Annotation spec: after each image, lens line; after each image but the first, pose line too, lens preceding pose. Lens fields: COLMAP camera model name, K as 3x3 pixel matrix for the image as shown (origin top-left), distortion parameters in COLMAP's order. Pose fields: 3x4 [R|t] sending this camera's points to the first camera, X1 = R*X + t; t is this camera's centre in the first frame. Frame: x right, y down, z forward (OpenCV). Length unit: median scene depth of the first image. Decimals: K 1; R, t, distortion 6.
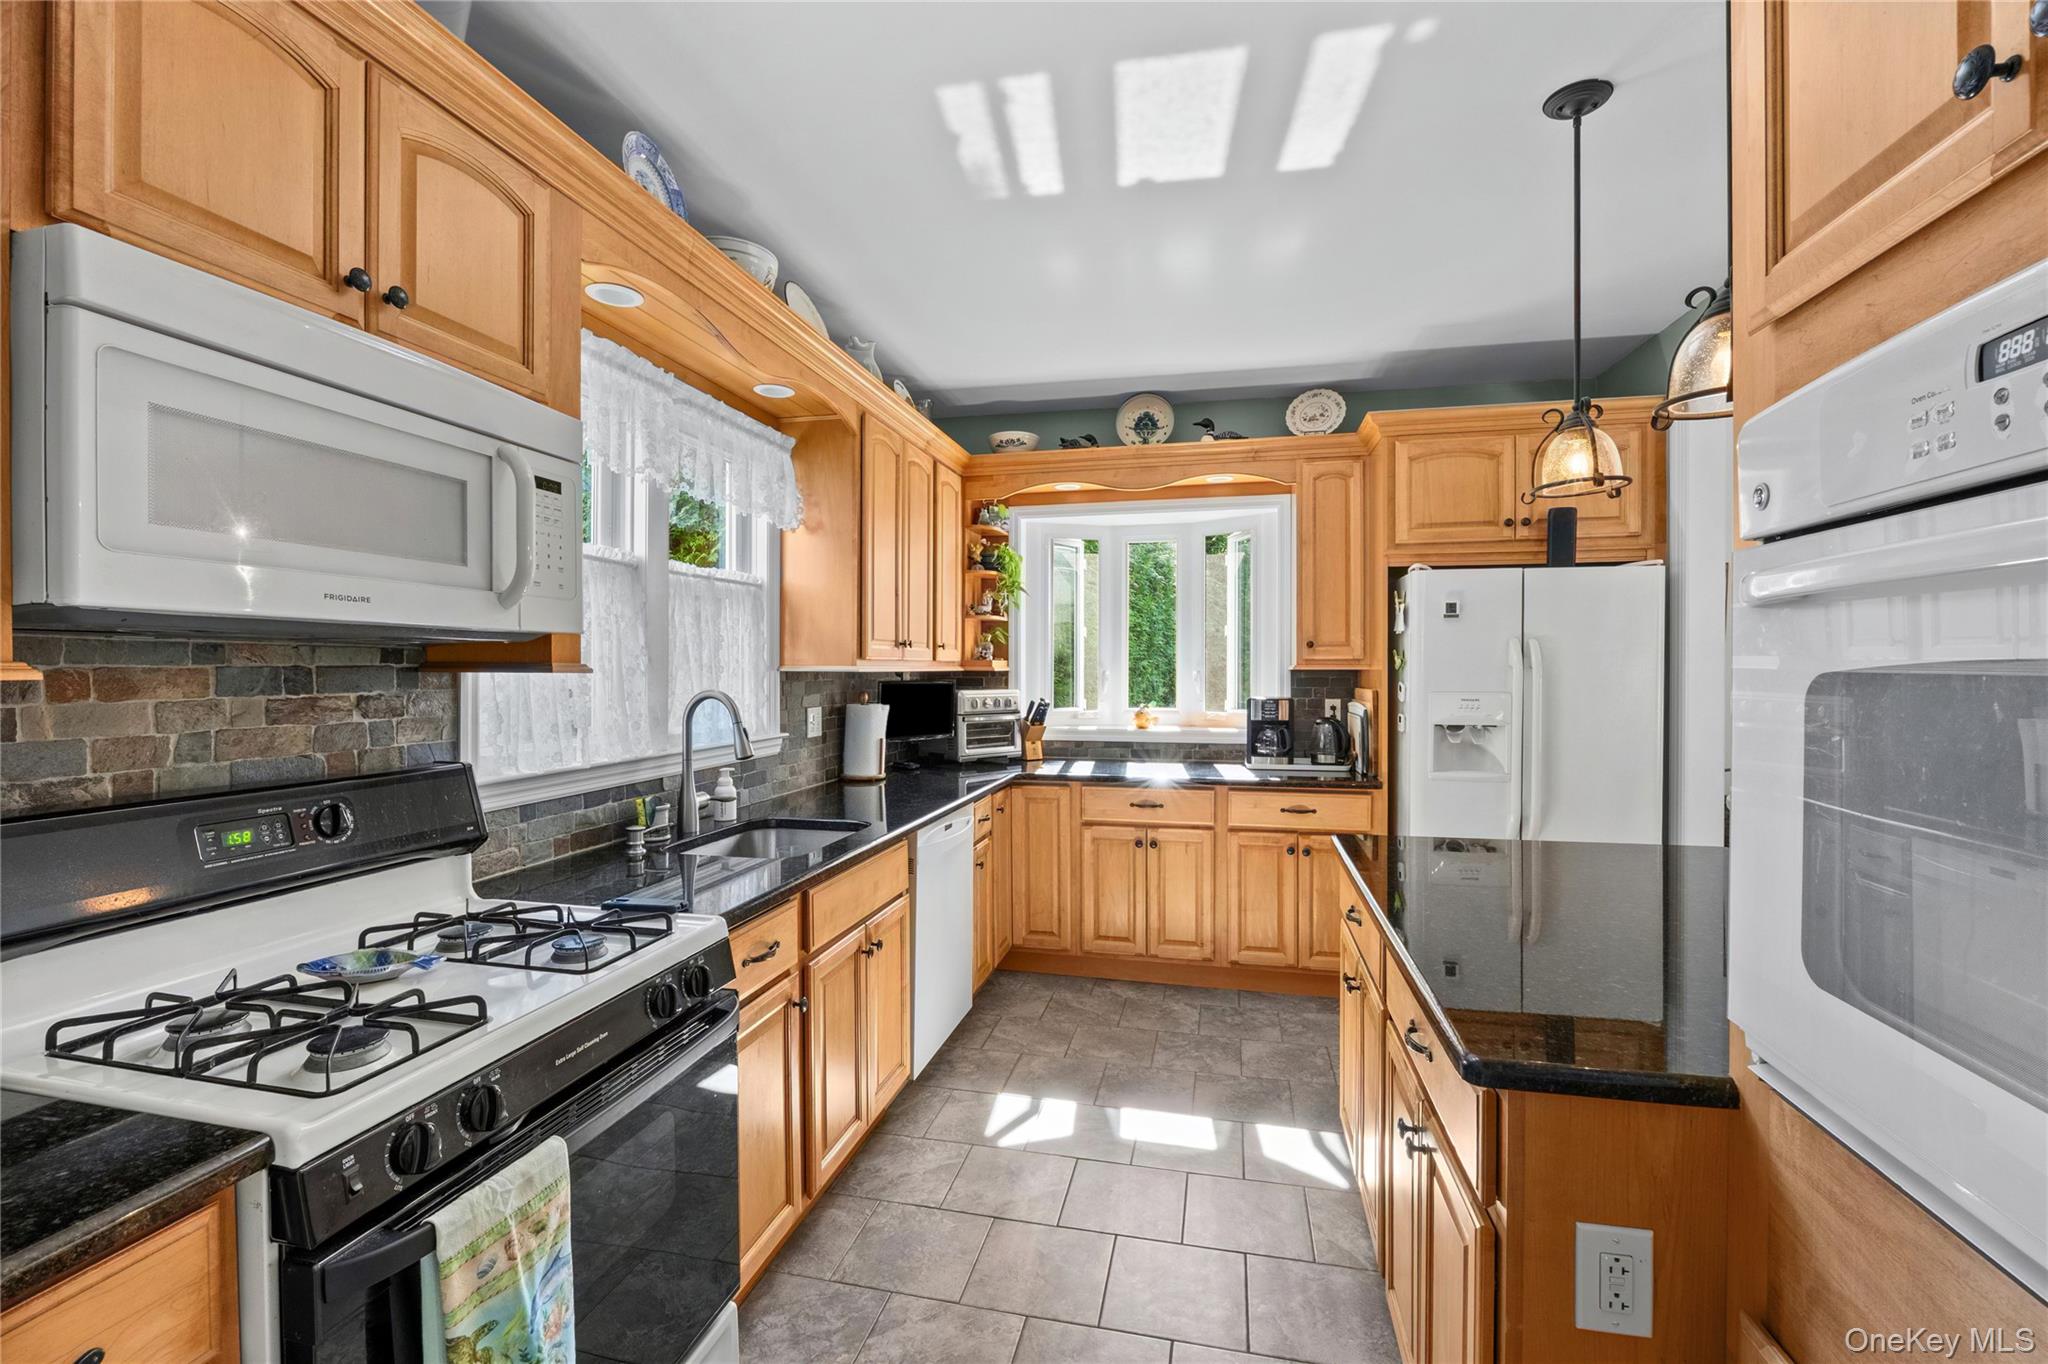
lens RADIAL K [[877.7, 0, 1036.2], [0, 877.7, 687.0], [0, 0, 1]] dist [-0.001708, -0.000186]
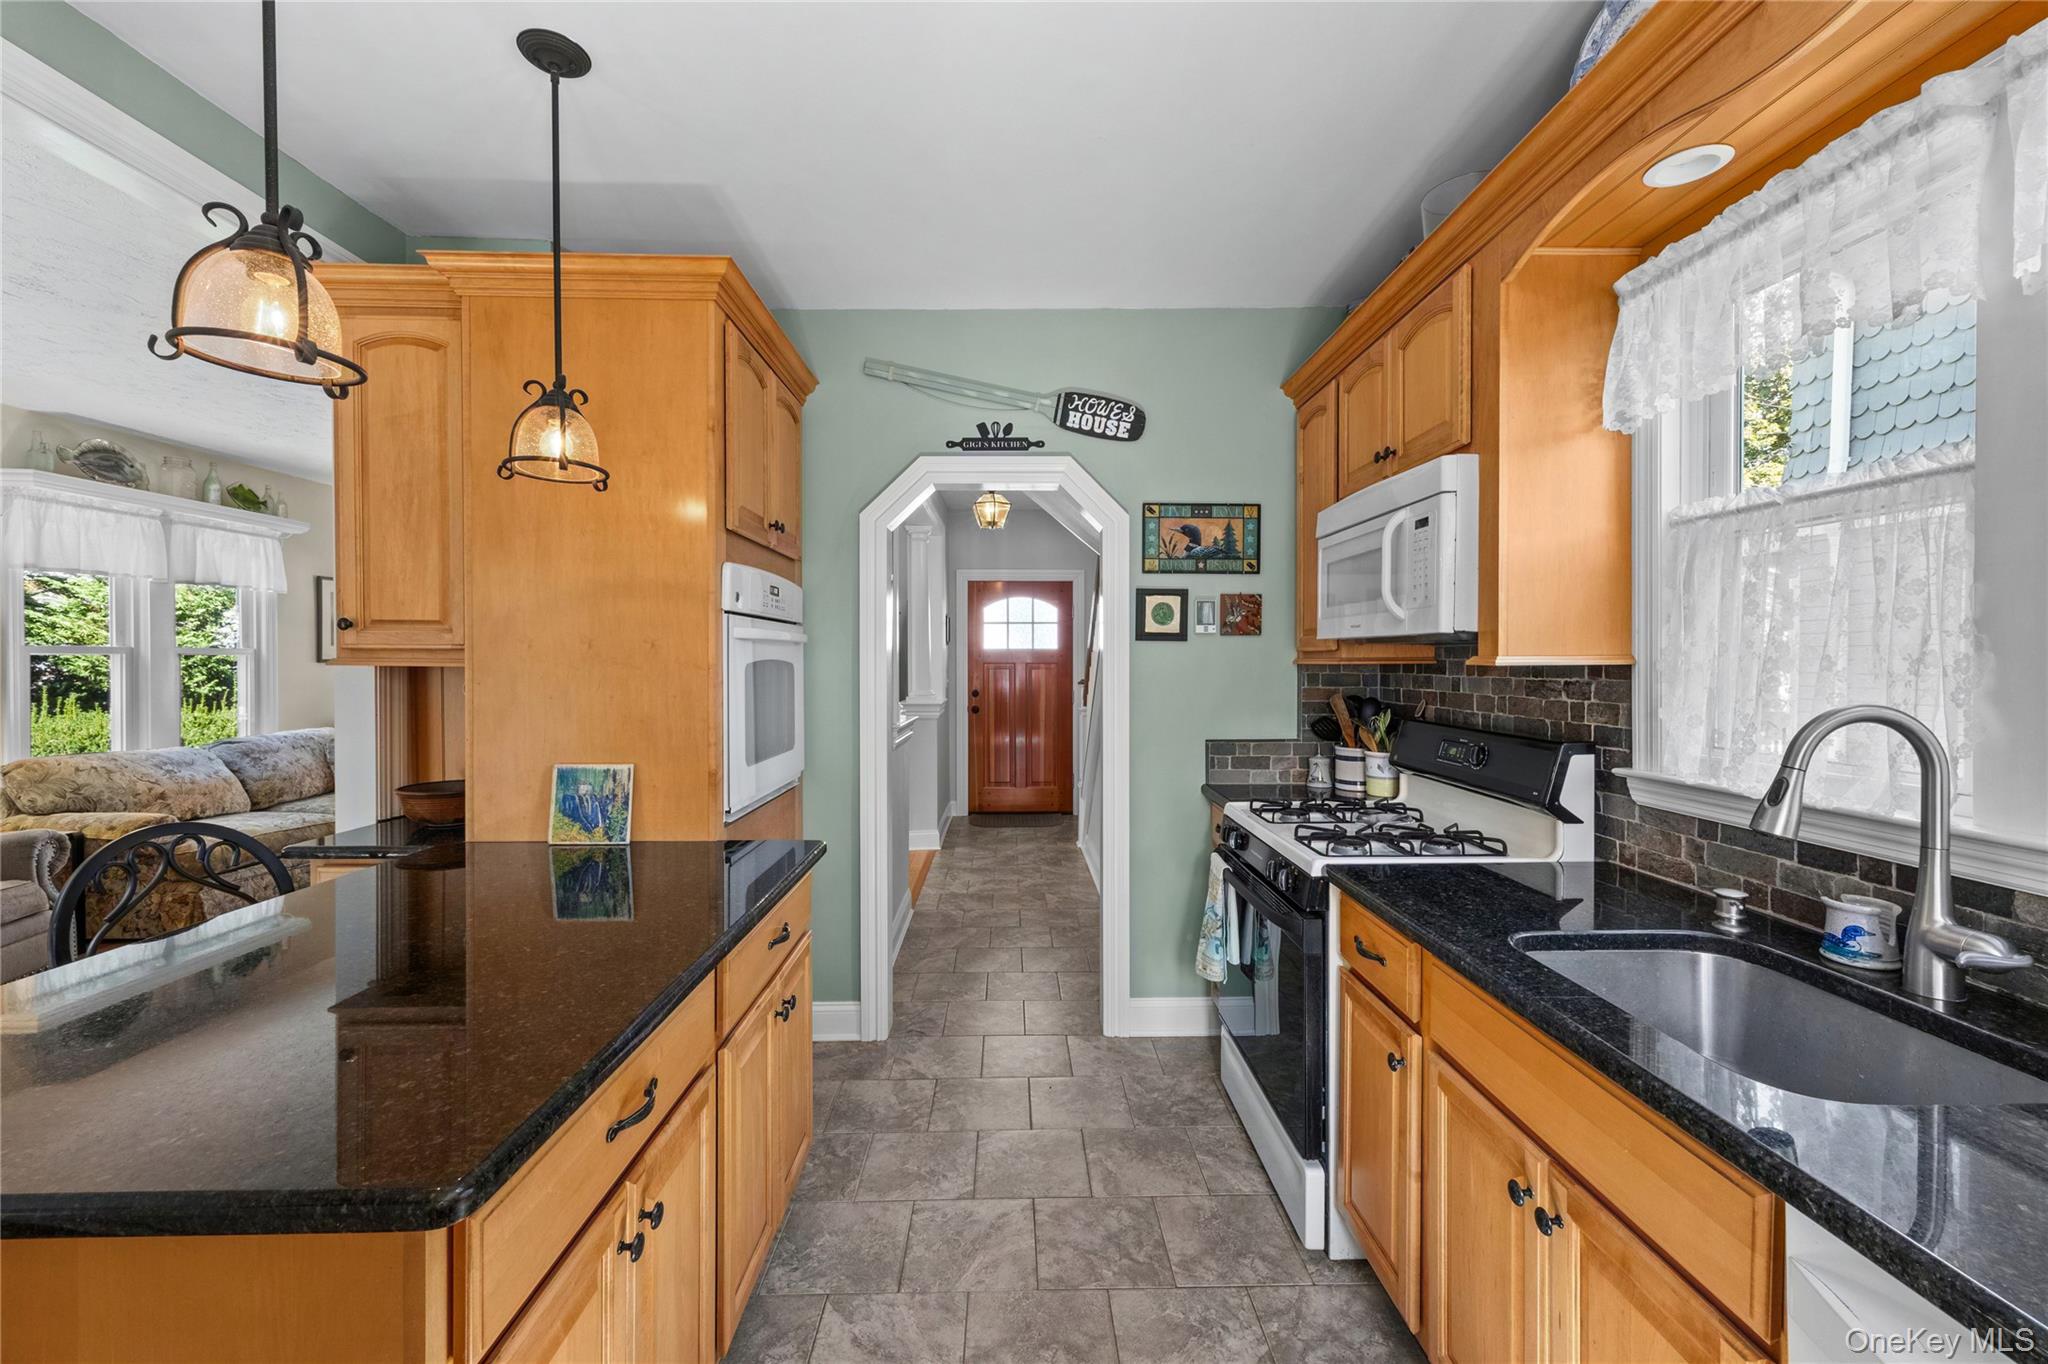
lens RADIAL K [[823.7, 0, 1026.1], [0, 823.7, 672.6], [0, 0, 1]] dist [0.001534, 0.000102]
pose [[-0.971416, 0.002360, -0.237373, 0.233361], [-0.006564, 0.999301, 0.036796, -0.031839], [0.237294, 0.037302, -0.970721, 1.492387]]
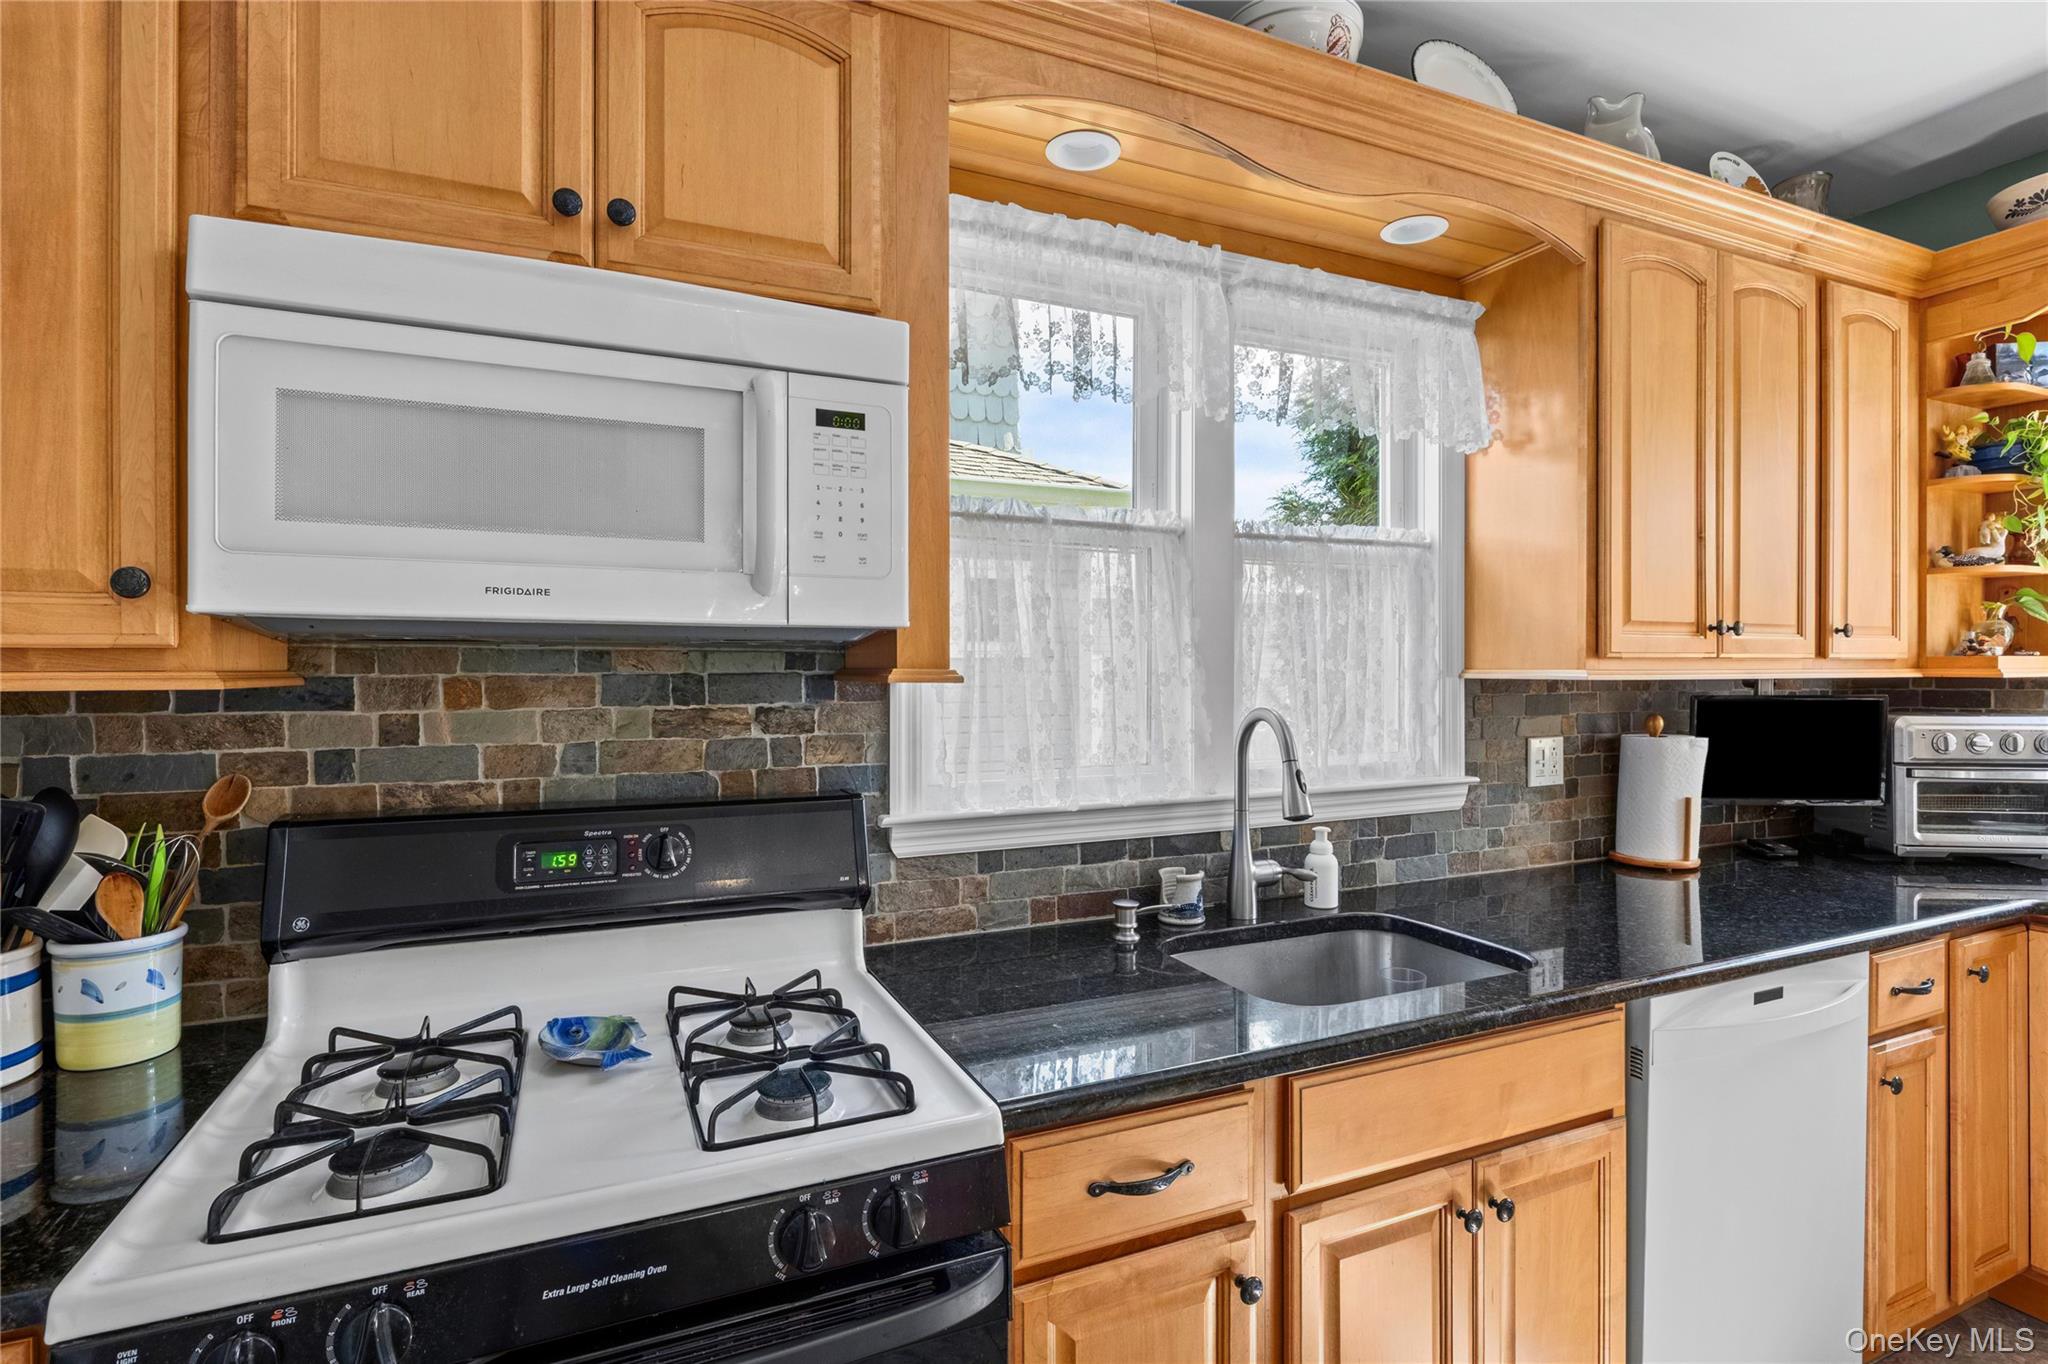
lens RADIAL K [[992.8, 0, 1028.2], [0, 992.8, 677.2], [0, 0, 1]] dist [-0.006733, 0.000520]
pose [[0.597817, 0.001686, -0.801631, 0.131724], [-0.014757, 0.999851, -0.008902, -0.011243], [0.801497, 0.017151, 0.597753, 0.462745]]
